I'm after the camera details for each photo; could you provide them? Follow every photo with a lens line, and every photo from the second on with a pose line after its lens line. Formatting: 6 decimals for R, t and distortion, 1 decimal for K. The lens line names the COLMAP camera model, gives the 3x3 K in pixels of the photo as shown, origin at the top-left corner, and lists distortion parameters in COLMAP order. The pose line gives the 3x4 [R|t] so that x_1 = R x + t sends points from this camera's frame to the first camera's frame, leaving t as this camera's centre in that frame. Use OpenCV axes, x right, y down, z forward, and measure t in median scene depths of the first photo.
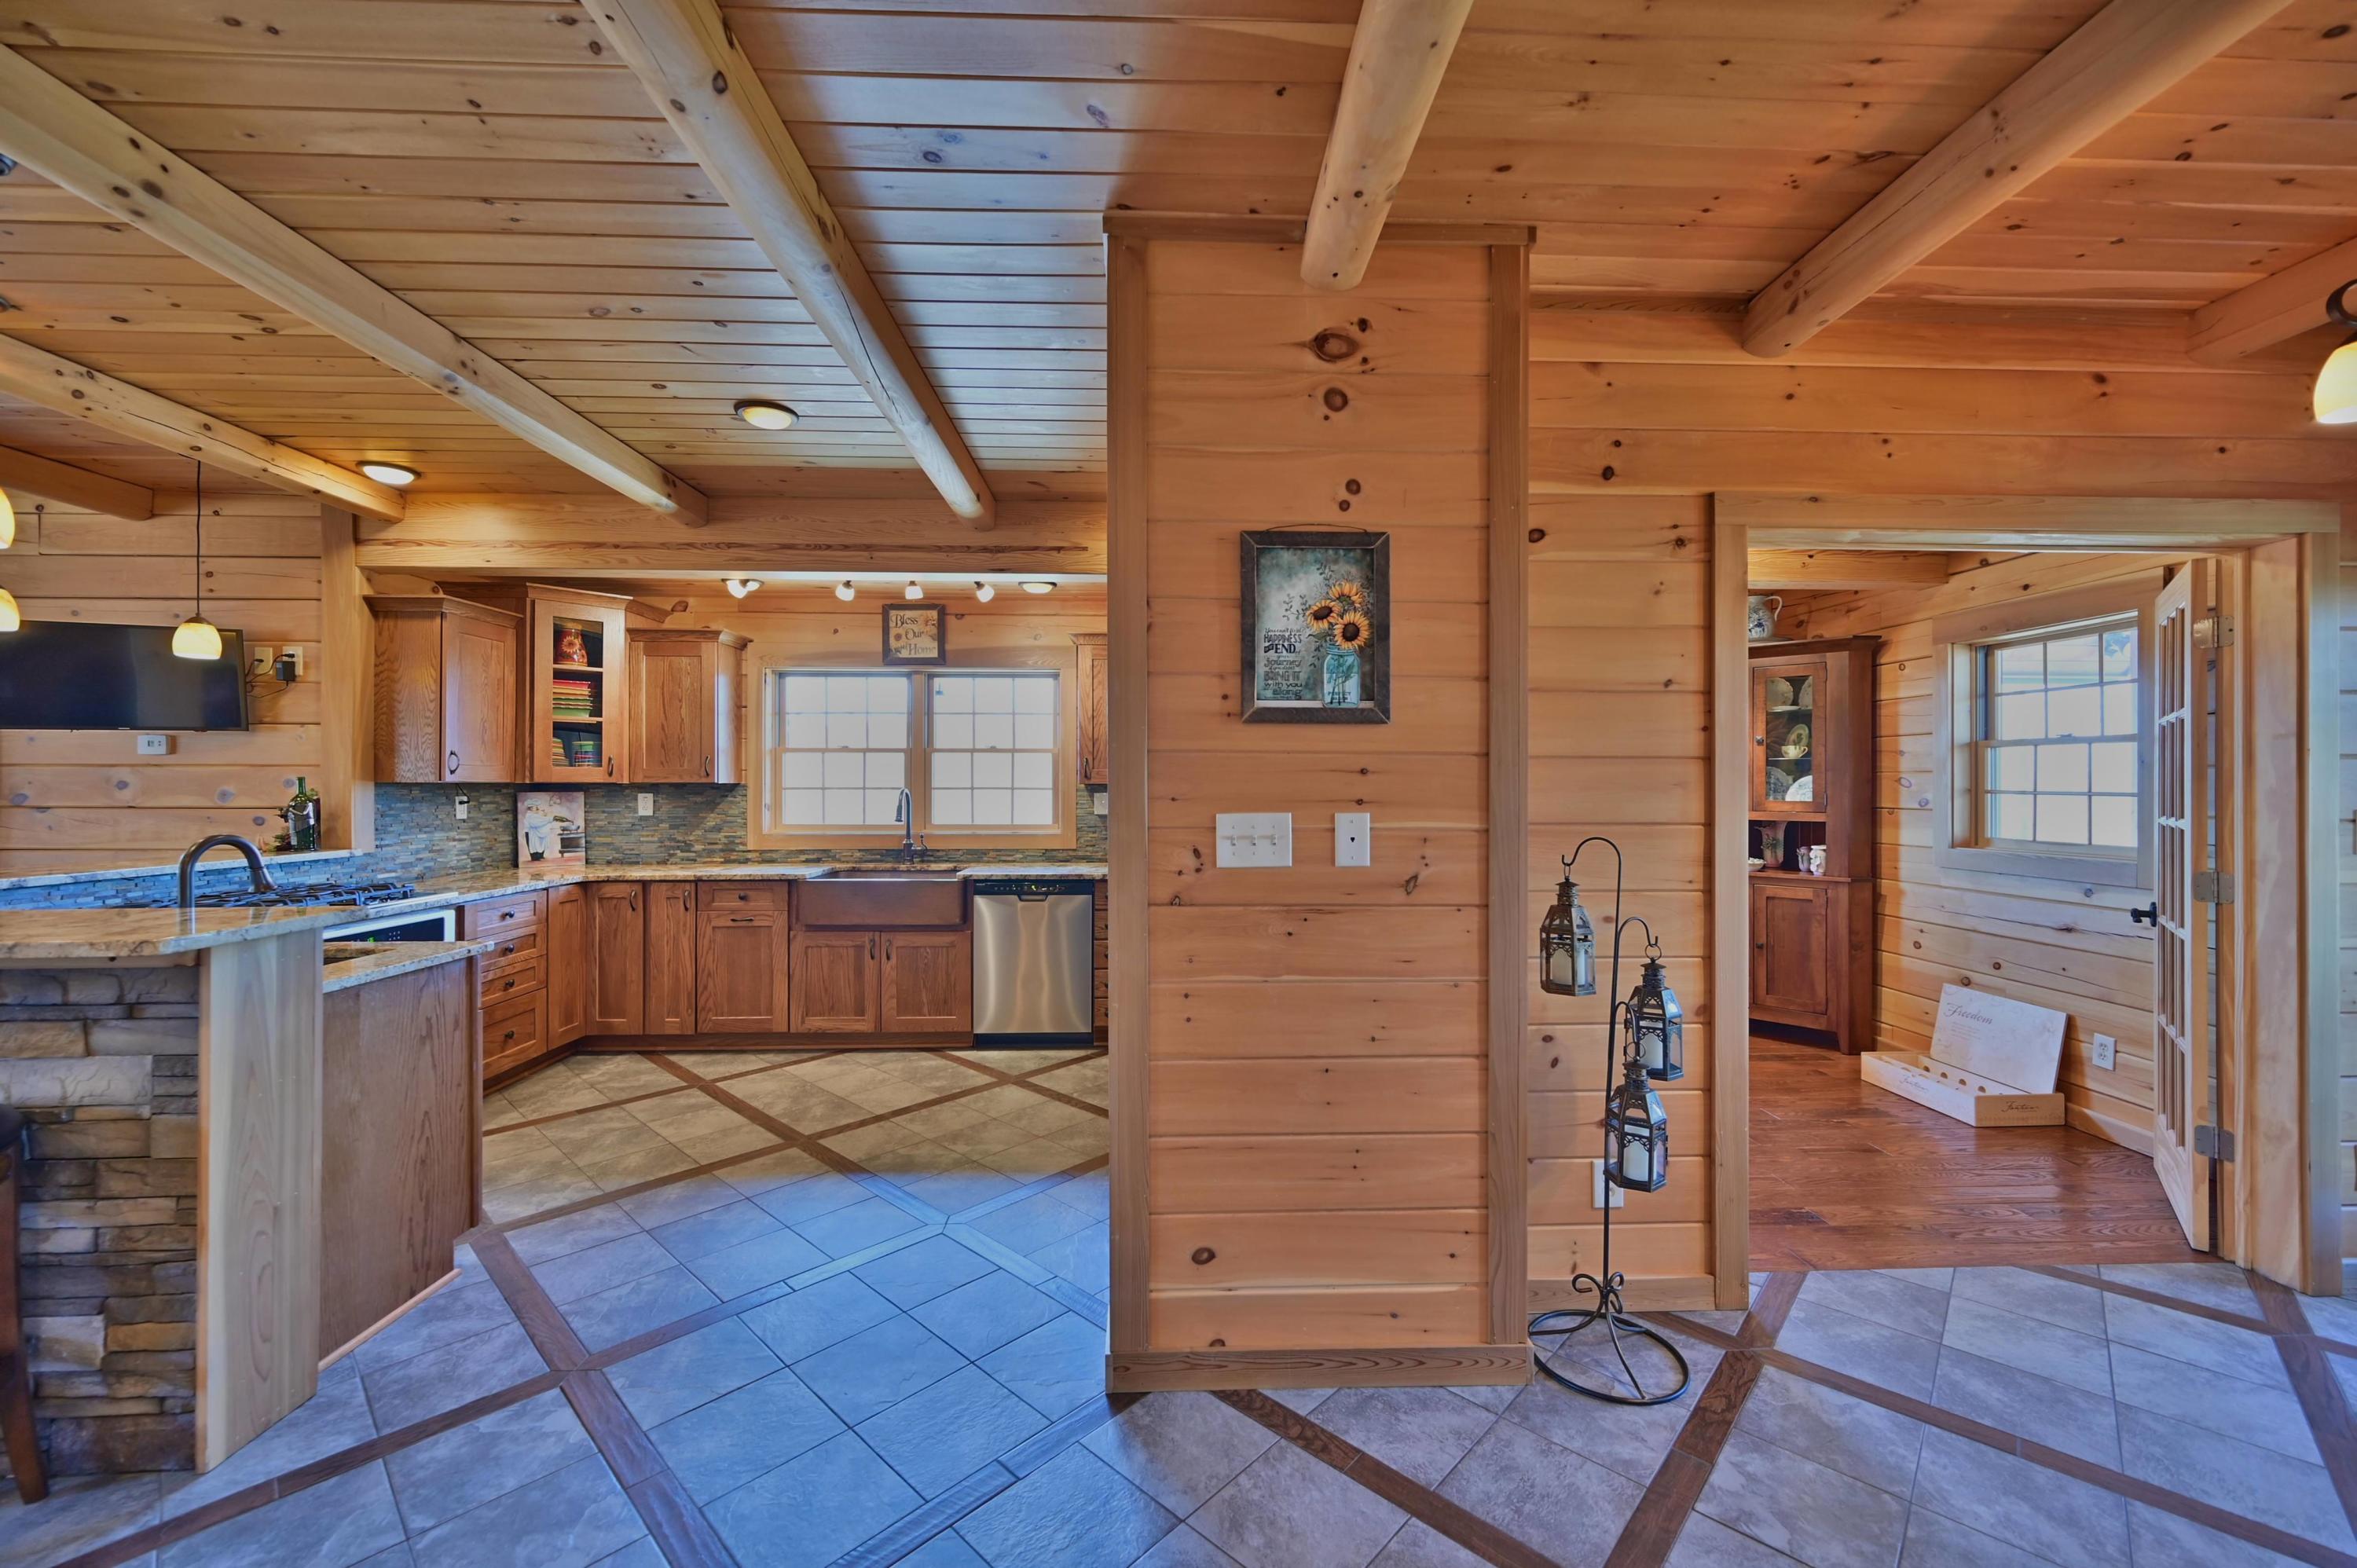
lens RADIAL K [[933.1, 0, 1183.2], [0, 933.1, 777.8], [0, 0, 1]] dist [-0.002433, 0.000707]
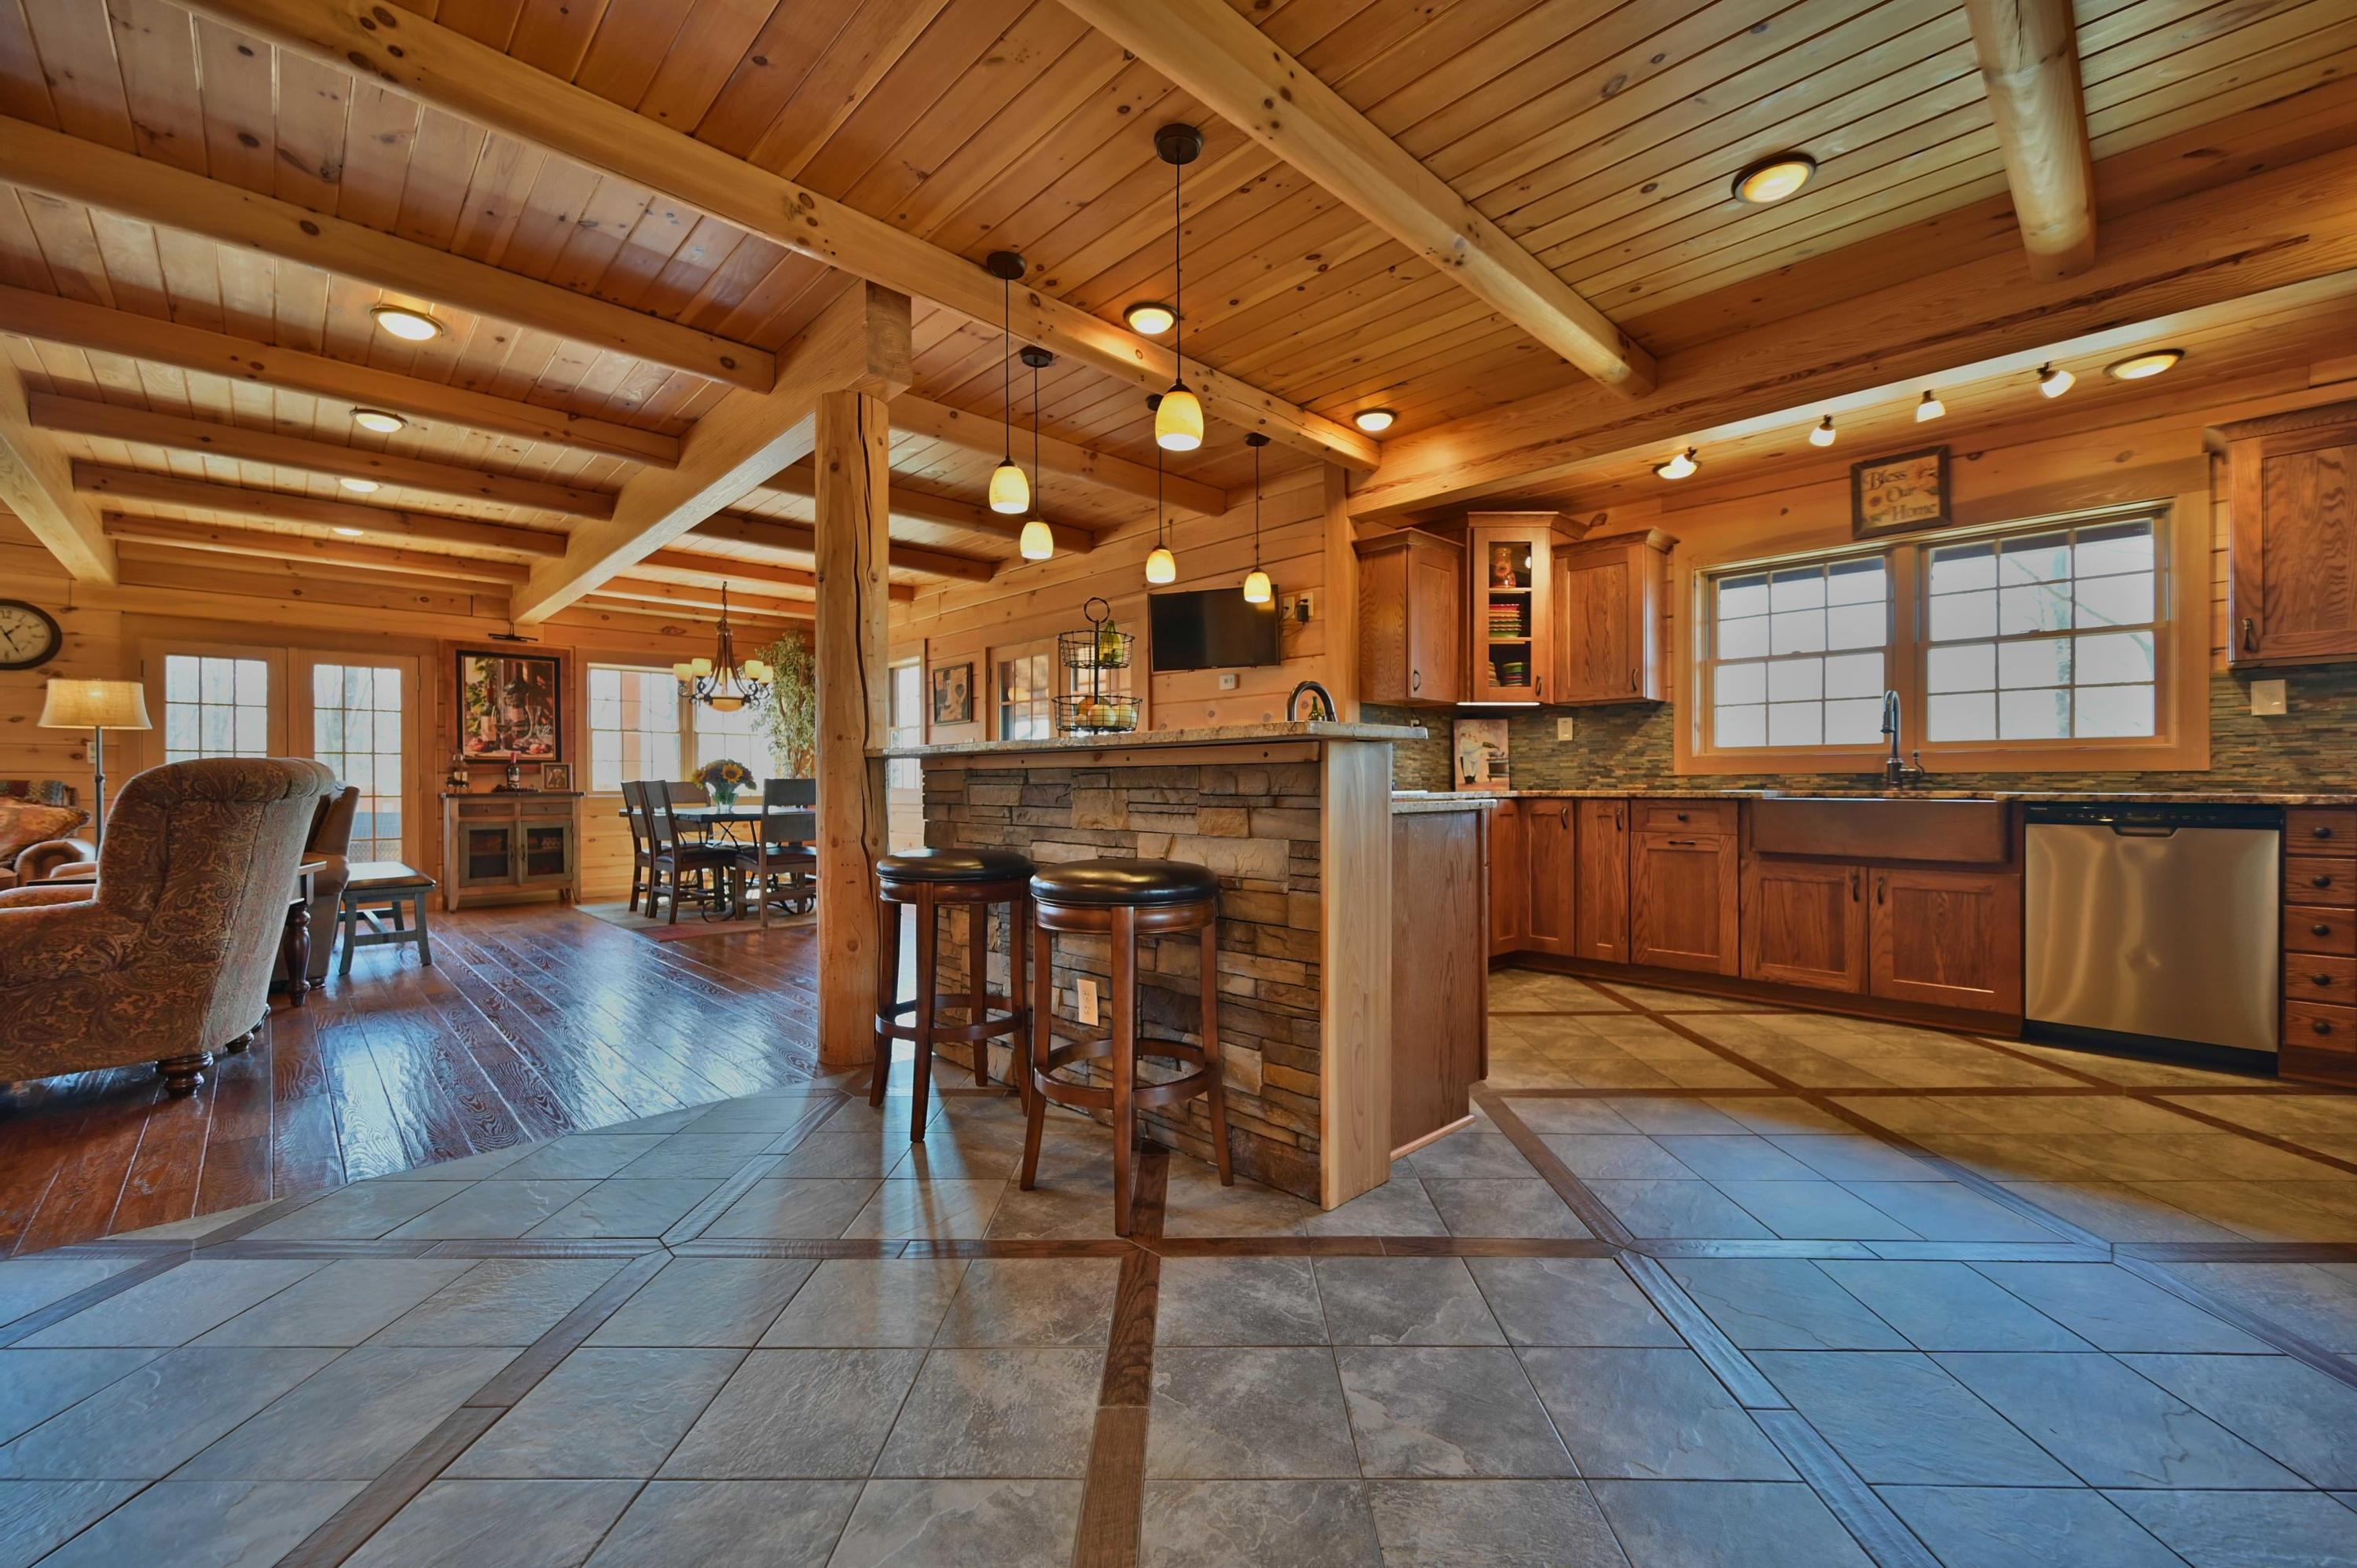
lens RADIAL K [[933.1, 0, 1181.7], [0, 933.1, 776.2], [0, 0, 1]] dist [-0.002433, 0.000707]
pose [[0.667495, -0.010096, -0.744546, -0.149400], [0.009661, 0.999941, -0.004898, 0.103853], [0.744552, -0.003923, 0.667553, 0.053132]]
